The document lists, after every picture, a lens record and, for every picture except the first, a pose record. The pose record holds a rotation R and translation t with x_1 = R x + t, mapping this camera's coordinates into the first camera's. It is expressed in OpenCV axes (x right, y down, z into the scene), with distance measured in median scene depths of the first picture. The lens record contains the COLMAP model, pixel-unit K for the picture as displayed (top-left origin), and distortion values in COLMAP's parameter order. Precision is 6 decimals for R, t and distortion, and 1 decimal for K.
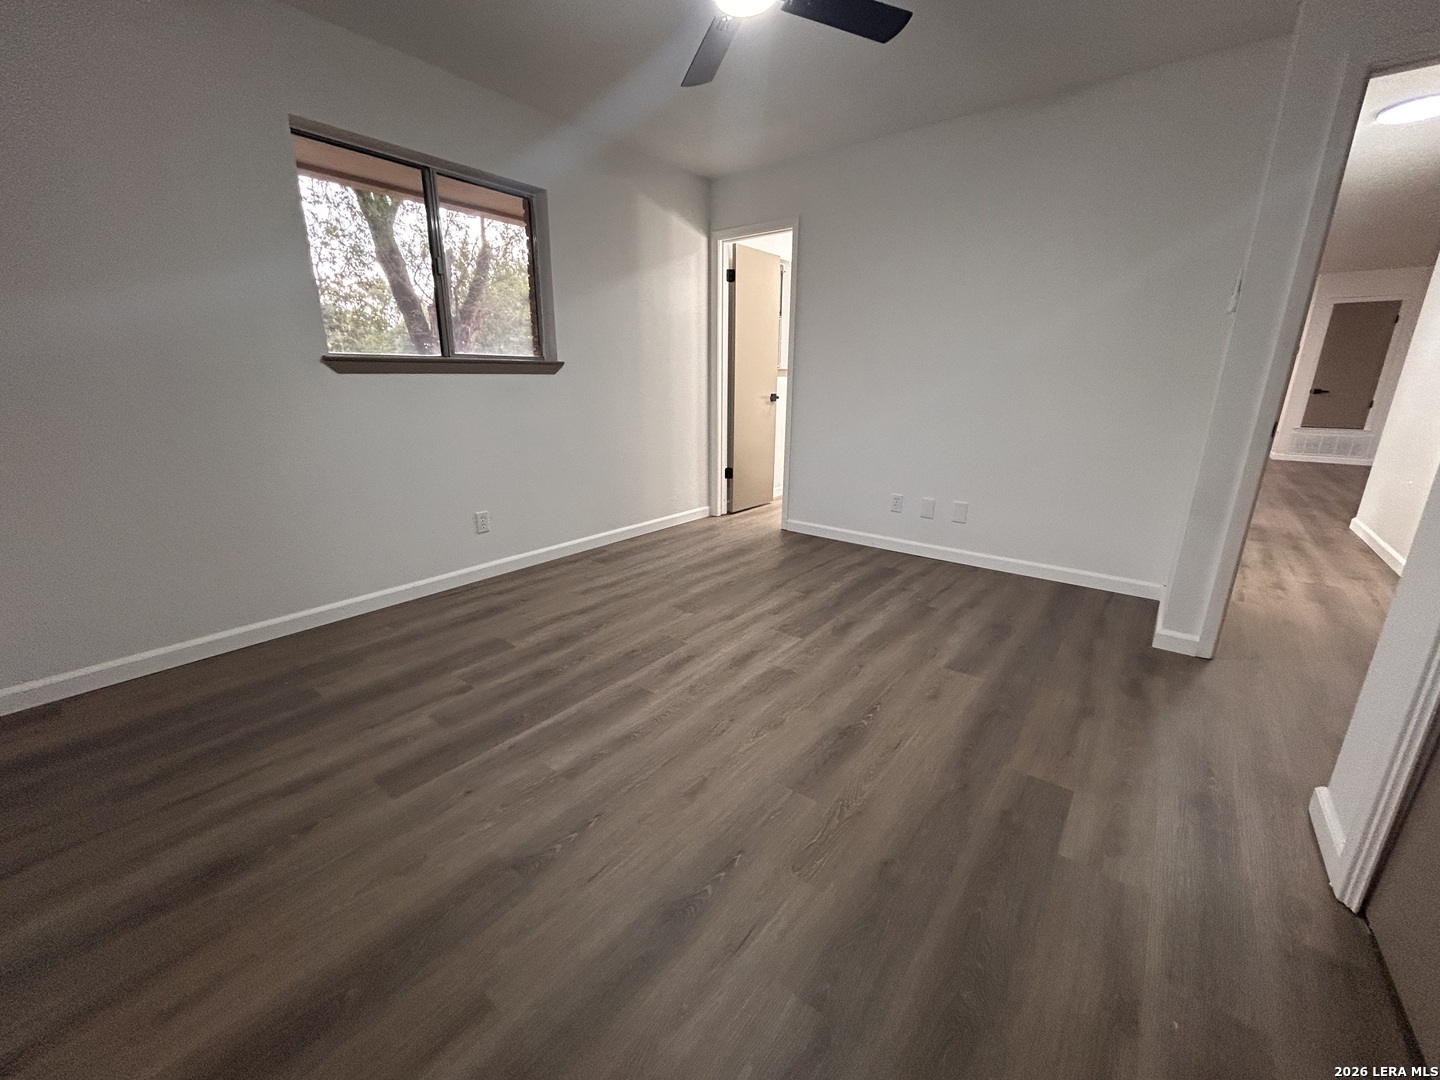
lens RADIAL K [[581.9, 0, 709.9], [0, 581.9, 537.1], [0, 0, 1]] dist [0.000488, 0.000424]
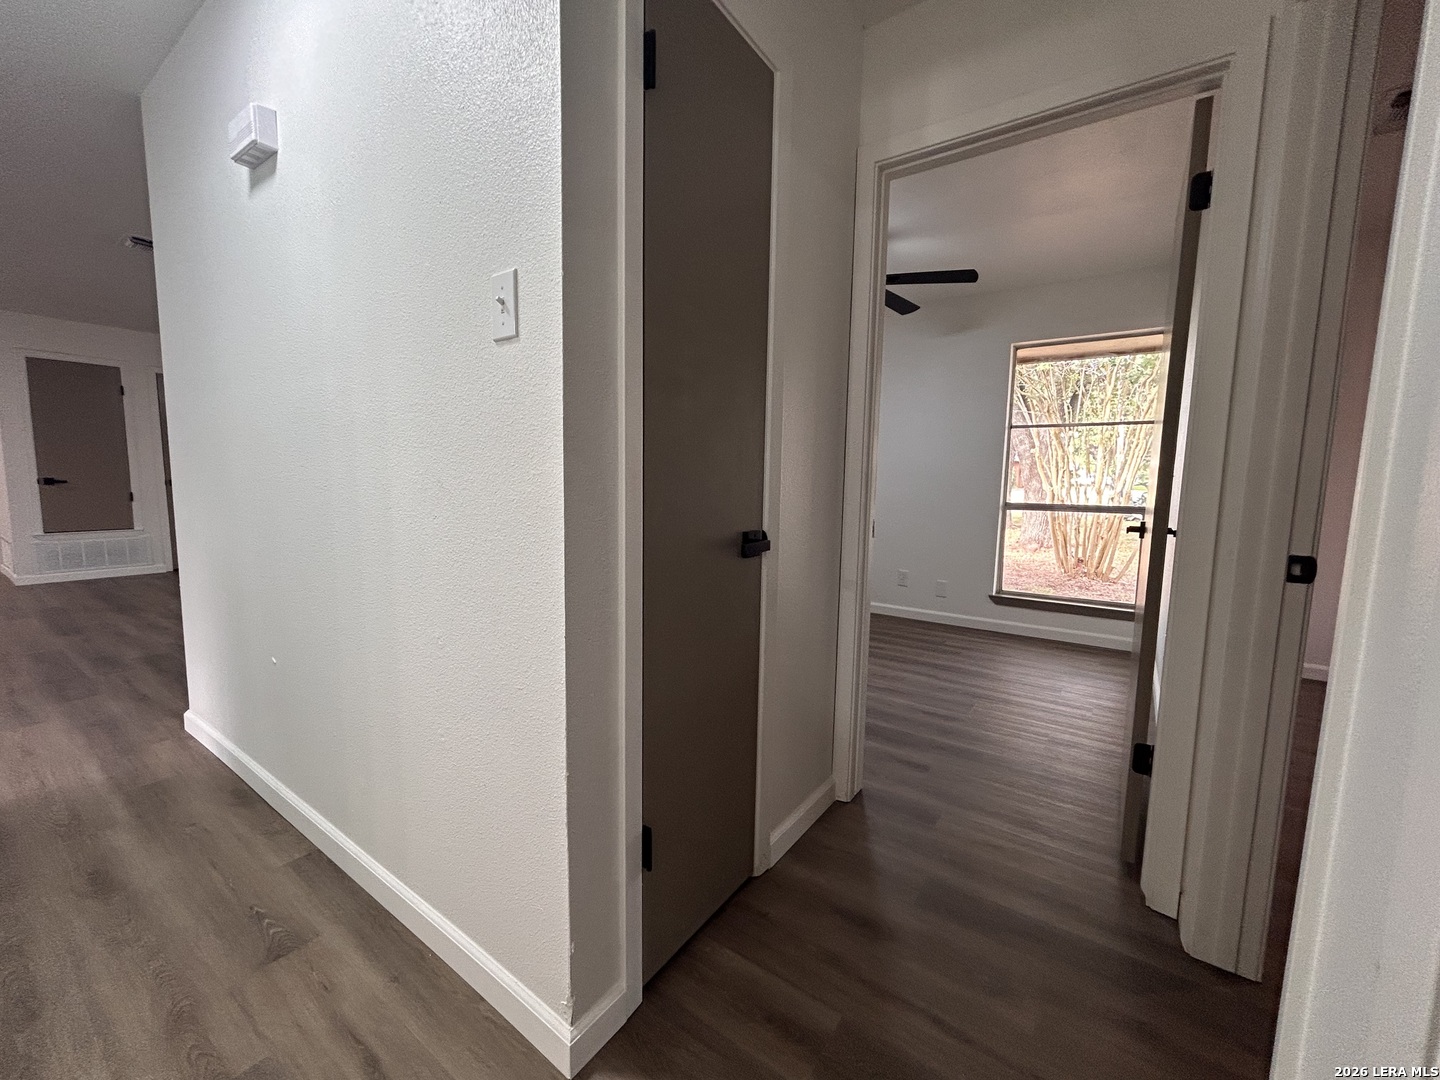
lens RADIAL K [[581.9, 0, 721.8], [0, 581.9, 540.1], [0, 0, 1]] dist [0.000488, 0.000424]
pose [[-0.059349, -0.115506, 0.991532, 0.338554], [0.252189, 0.959328, 0.126850, -0.078392], [-0.965856, 0.257582, -0.027805, 0.298962]]
